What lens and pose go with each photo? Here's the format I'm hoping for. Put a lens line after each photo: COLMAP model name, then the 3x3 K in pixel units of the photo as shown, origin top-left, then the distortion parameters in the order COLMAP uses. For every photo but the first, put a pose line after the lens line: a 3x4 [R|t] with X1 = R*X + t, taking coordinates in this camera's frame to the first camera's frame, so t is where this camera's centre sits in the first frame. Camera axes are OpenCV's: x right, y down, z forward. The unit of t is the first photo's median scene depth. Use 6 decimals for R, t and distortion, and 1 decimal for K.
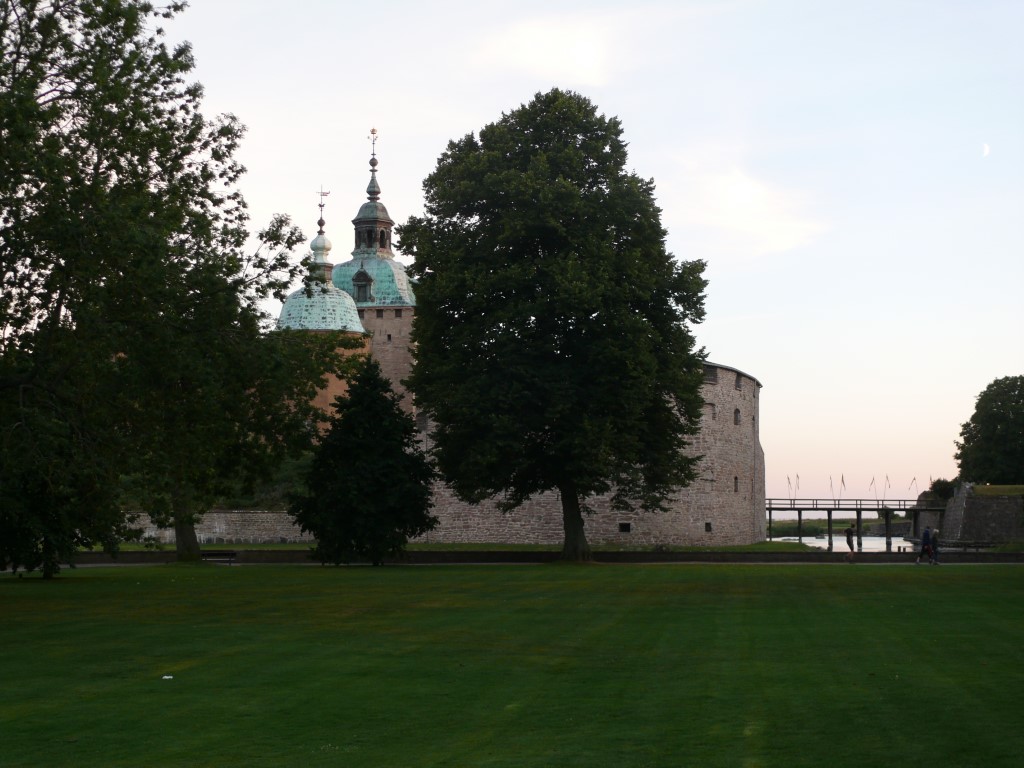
lens RADIAL K [[1415.8, 0, 511.0], [0, 1415.8, 393.8], [0, 0, 1]] dist [-0.009632, 0.000000]
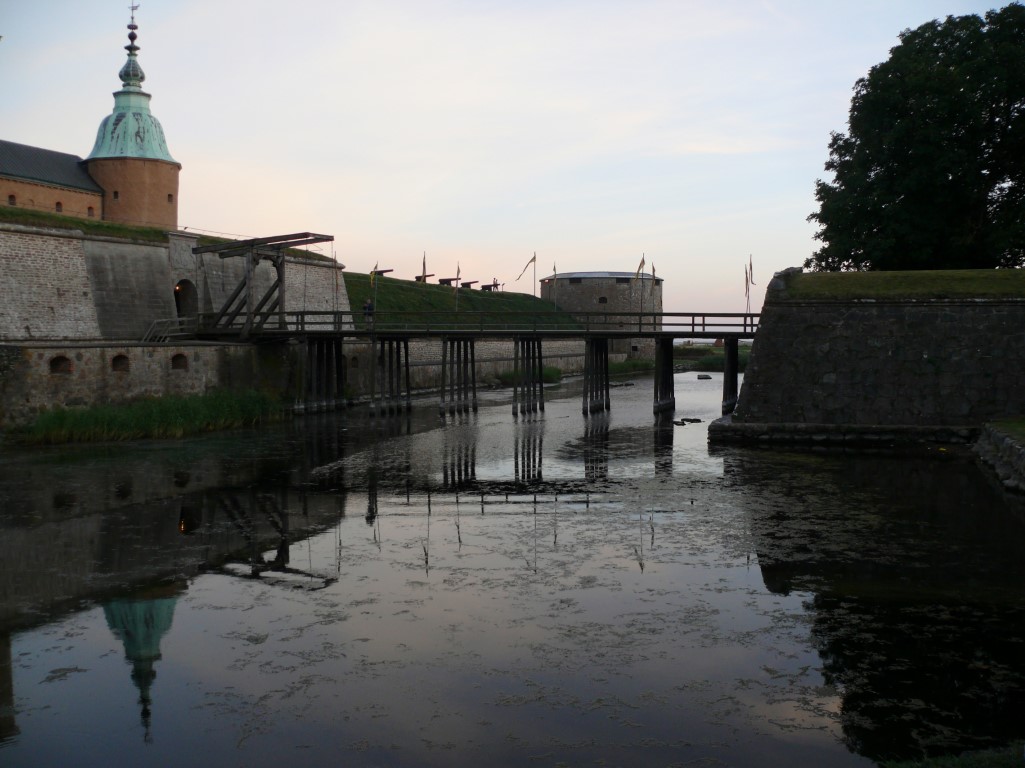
lens RADIAL K [[1072.0, 0, 513.4], [0, 1072.0, 380.9], [0, 0, 1]] dist [-0.028021, 0.000000]
pose [[0.988068, 0.004147, -0.153962, 0.300034], [0.015047, 0.992256, 0.123298, 0.058117], [0.153281, -0.124143, 0.980354, 0.715217]]
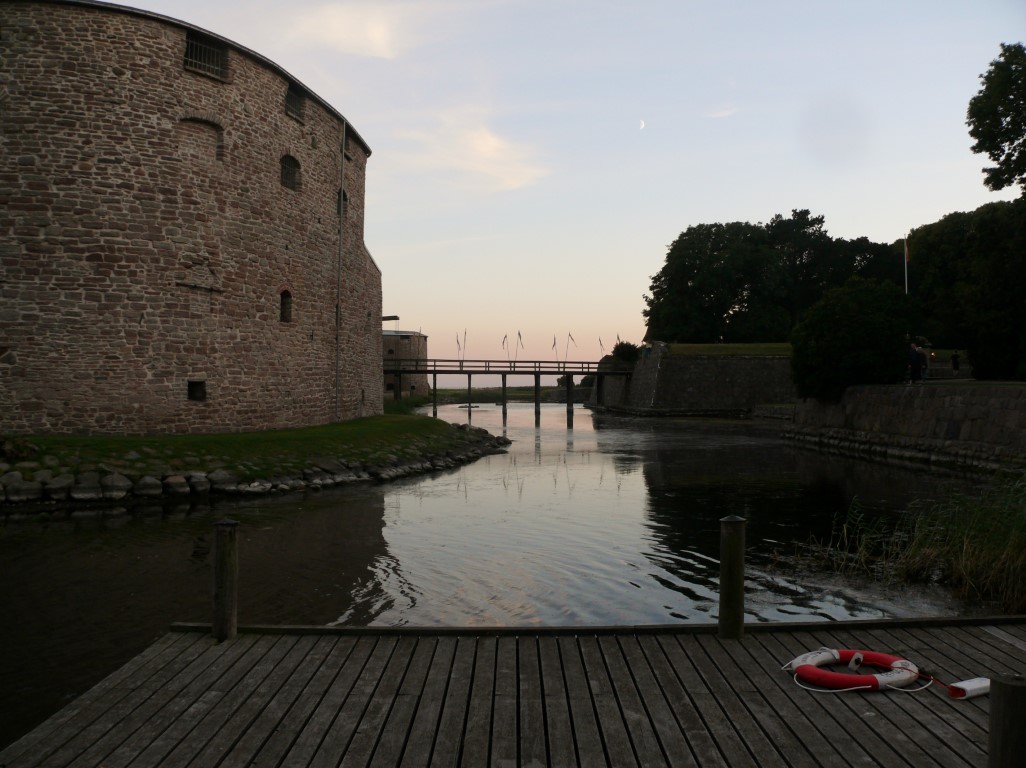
lens RADIAL K [[1073.1, 0, 512.8], [0, 1073.1, 383.1], [0, 0, 1]] dist [-0.028021, 0.000000]
pose [[0.977773, -0.002942, 0.209645, 0.101847], [-0.014295, 0.996639, 0.080660, 0.038249], [-0.209178, -0.081864, 0.974445, 0.394284]]
